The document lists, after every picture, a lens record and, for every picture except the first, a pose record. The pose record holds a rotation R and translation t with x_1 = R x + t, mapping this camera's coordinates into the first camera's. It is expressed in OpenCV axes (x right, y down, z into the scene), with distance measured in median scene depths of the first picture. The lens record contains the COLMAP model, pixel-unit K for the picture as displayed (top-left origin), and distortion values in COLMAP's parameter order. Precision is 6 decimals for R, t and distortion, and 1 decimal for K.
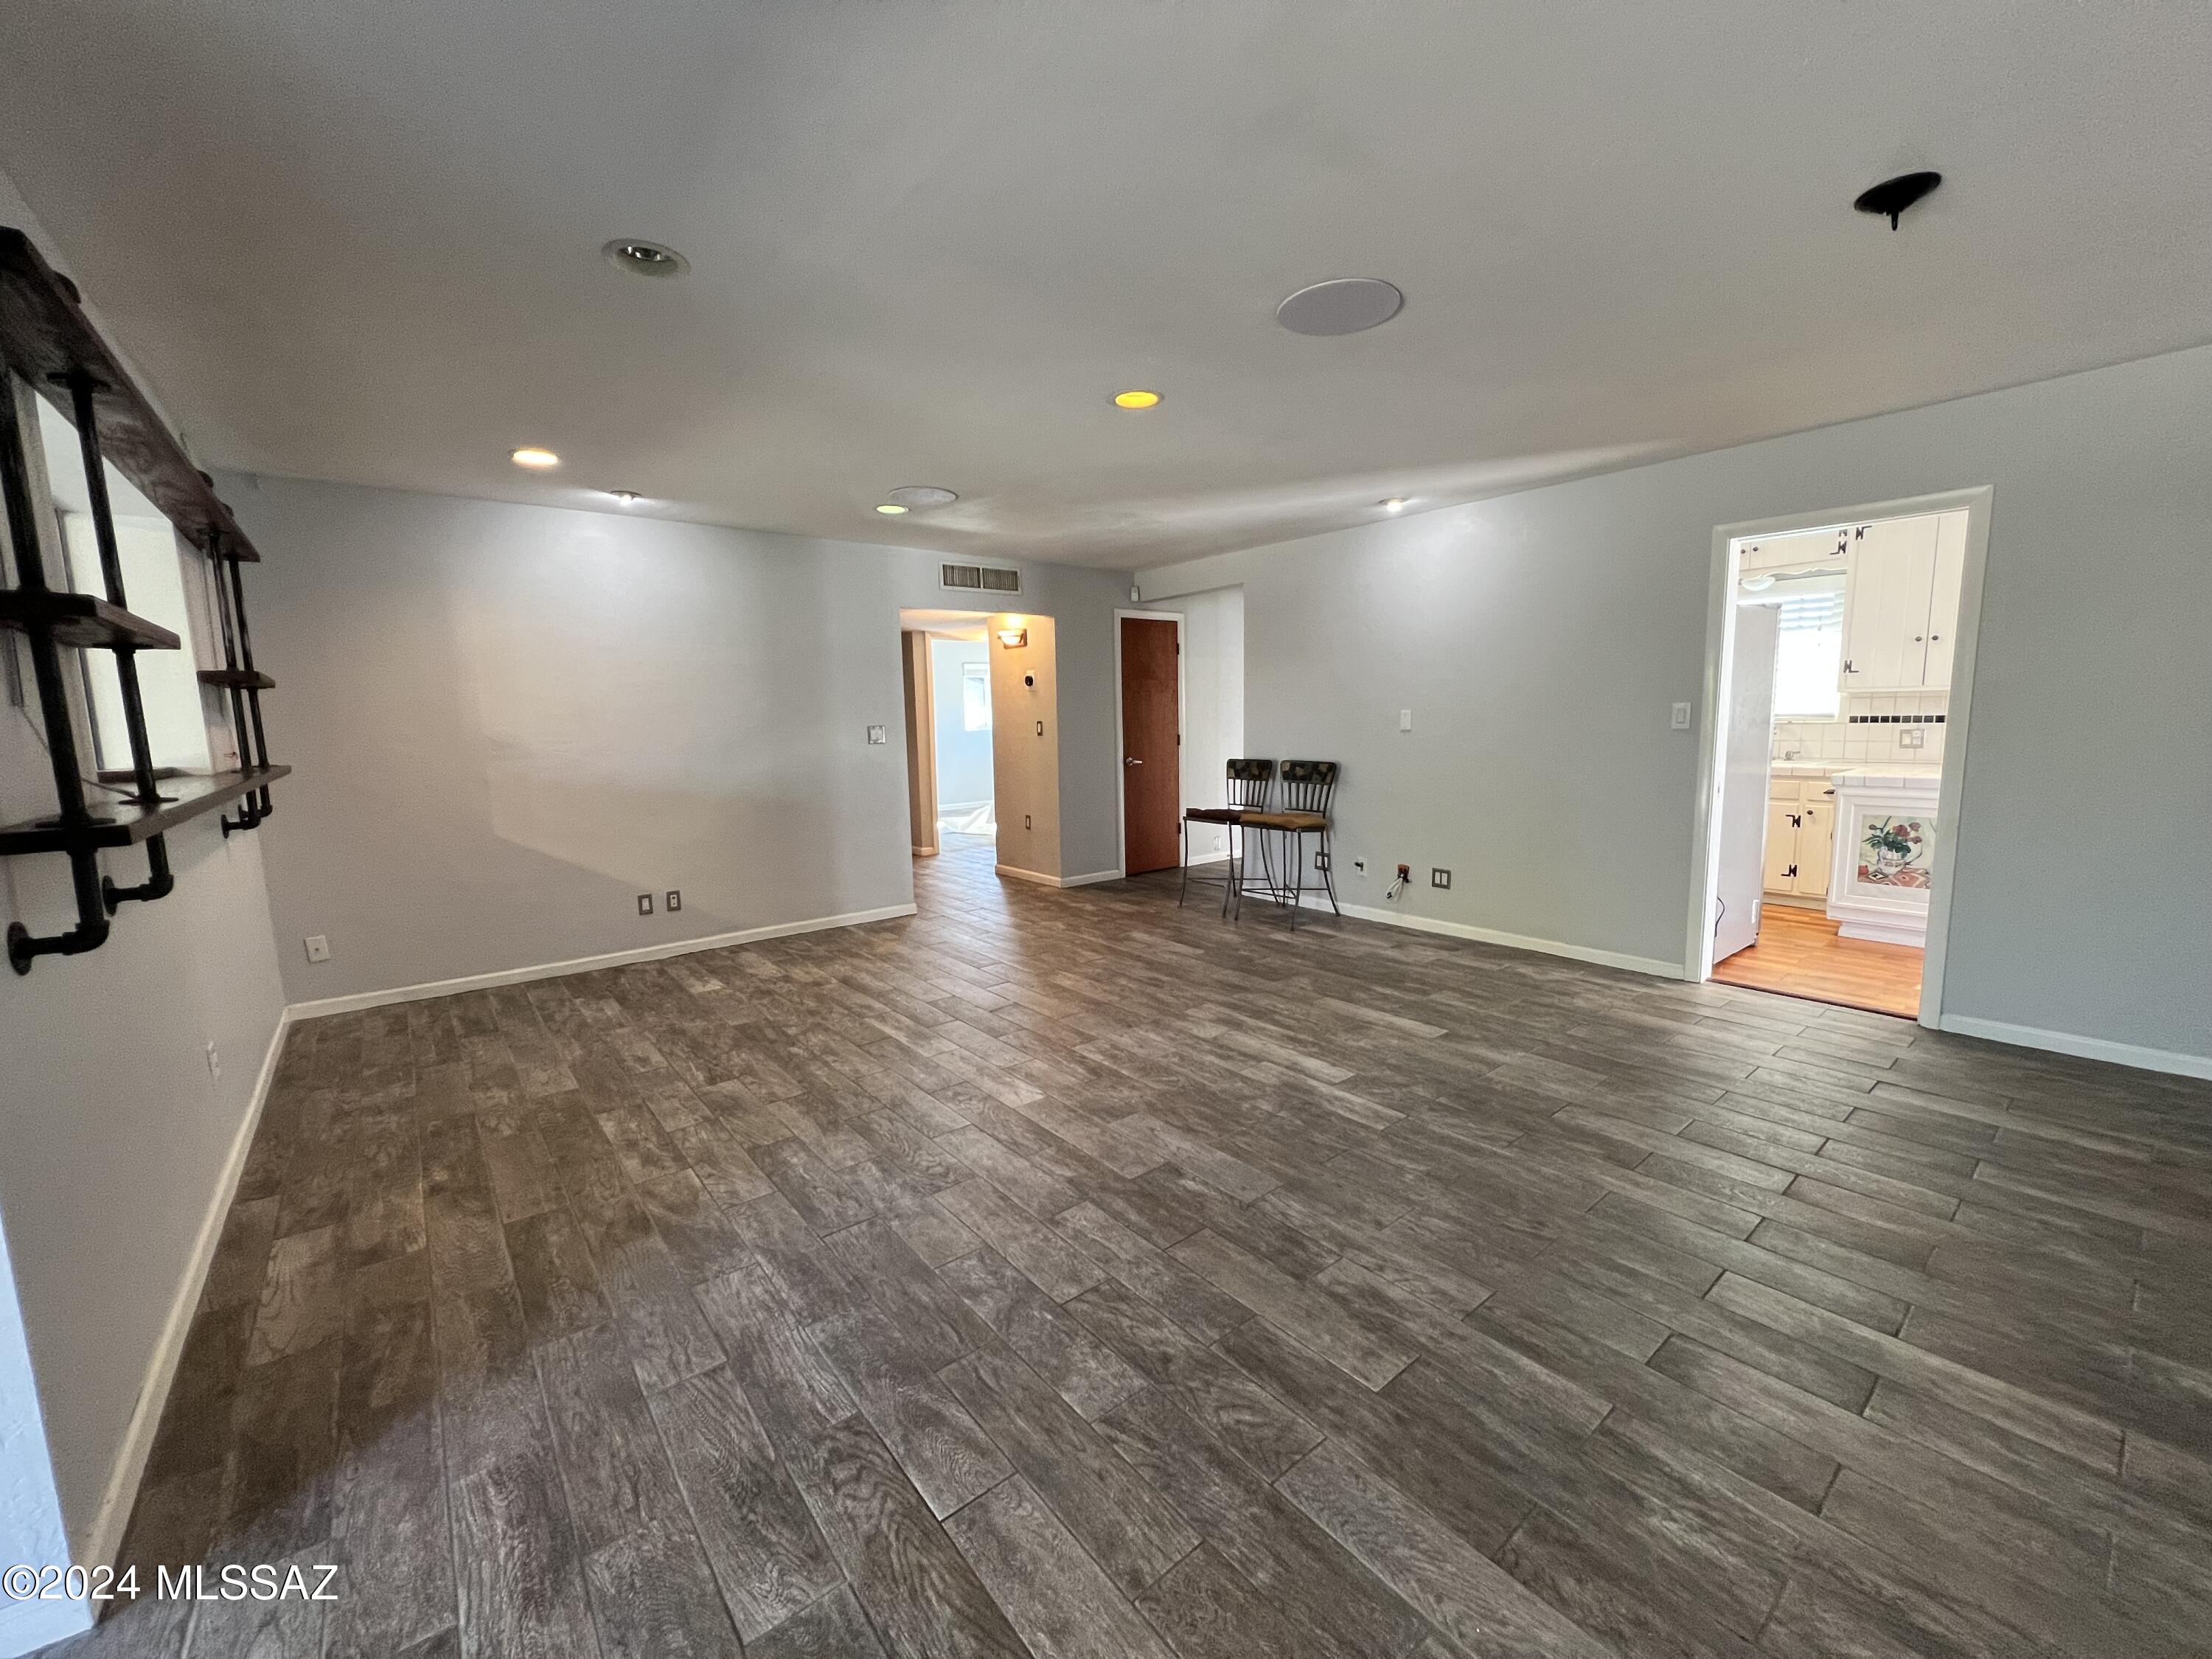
lens RADIAL K [[887.9, 0, 1089.6], [0, 887.9, 832.1], [0, 0, 1]] dist [-0.001087, 0.000051]
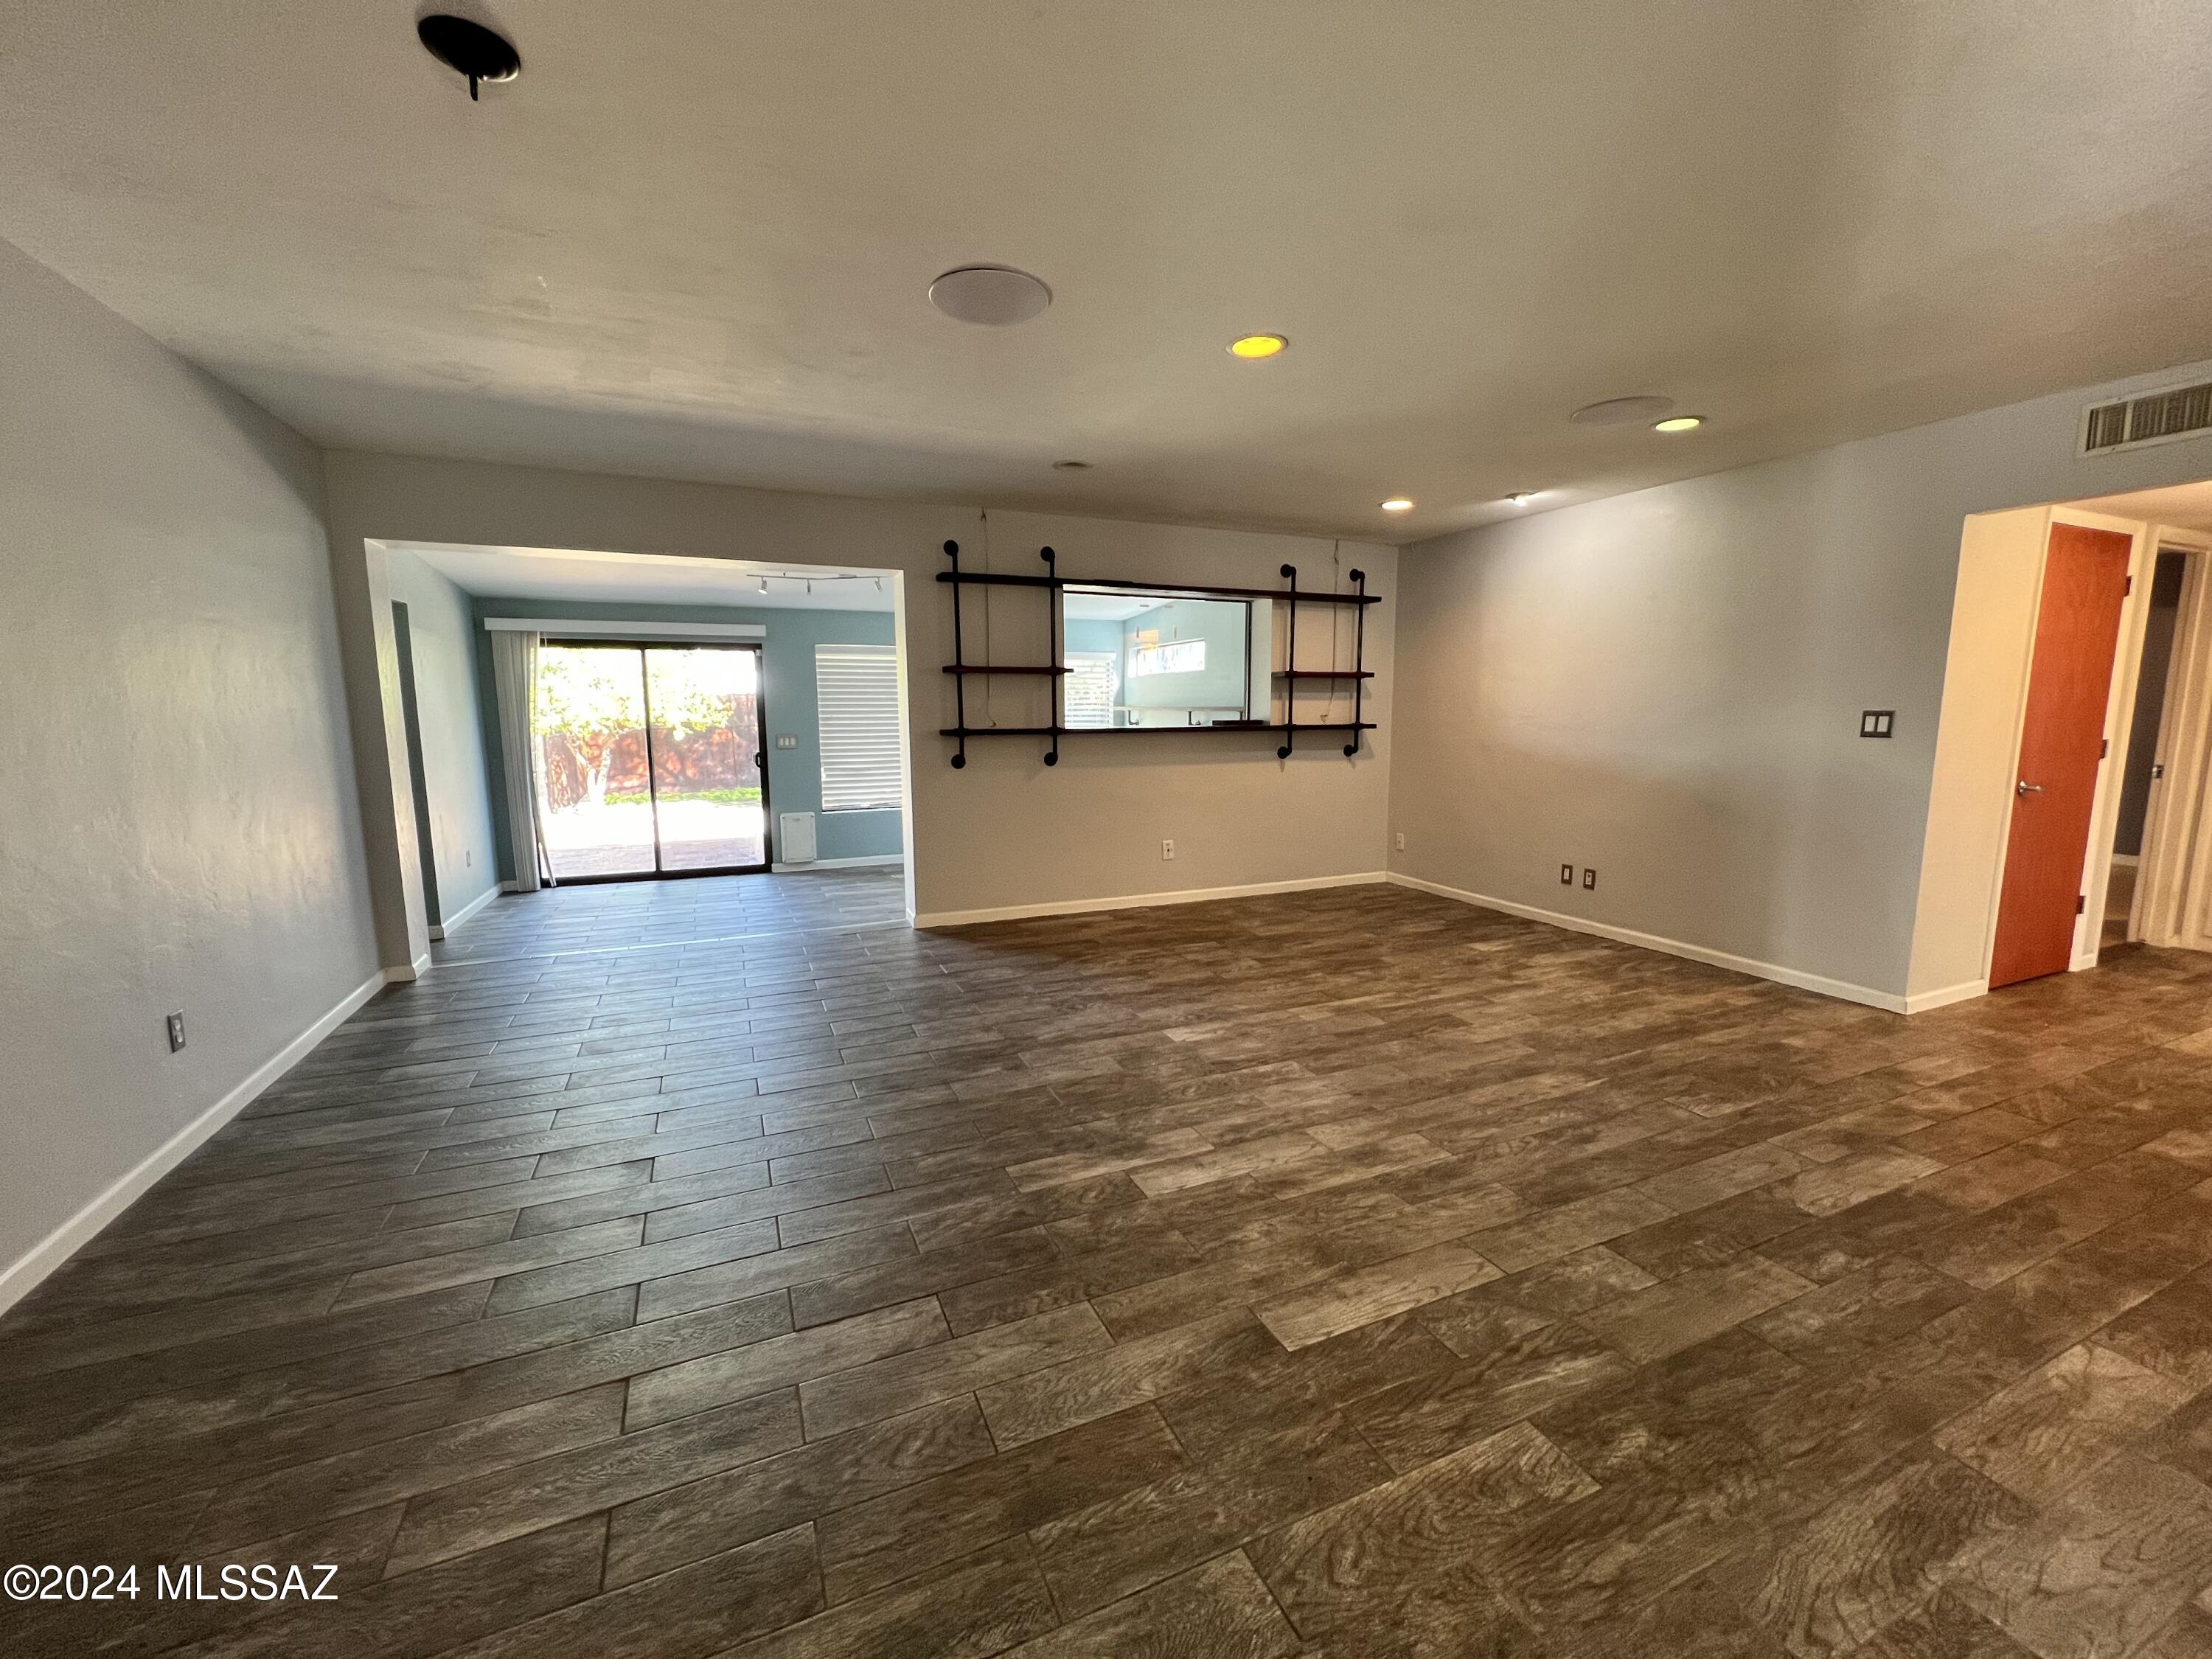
lens RADIAL K [[887.9, 0, 1092.7], [0, 887.9, 827.6], [0, 0, 1]] dist [-0.001087, 0.000051]
pose [[-0.270706, 0.151497, -0.950667, 0.850422], [-0.116642, 0.975101, 0.188606, -0.138526], [0.955569, 0.161945, -0.246295, 0.960674]]
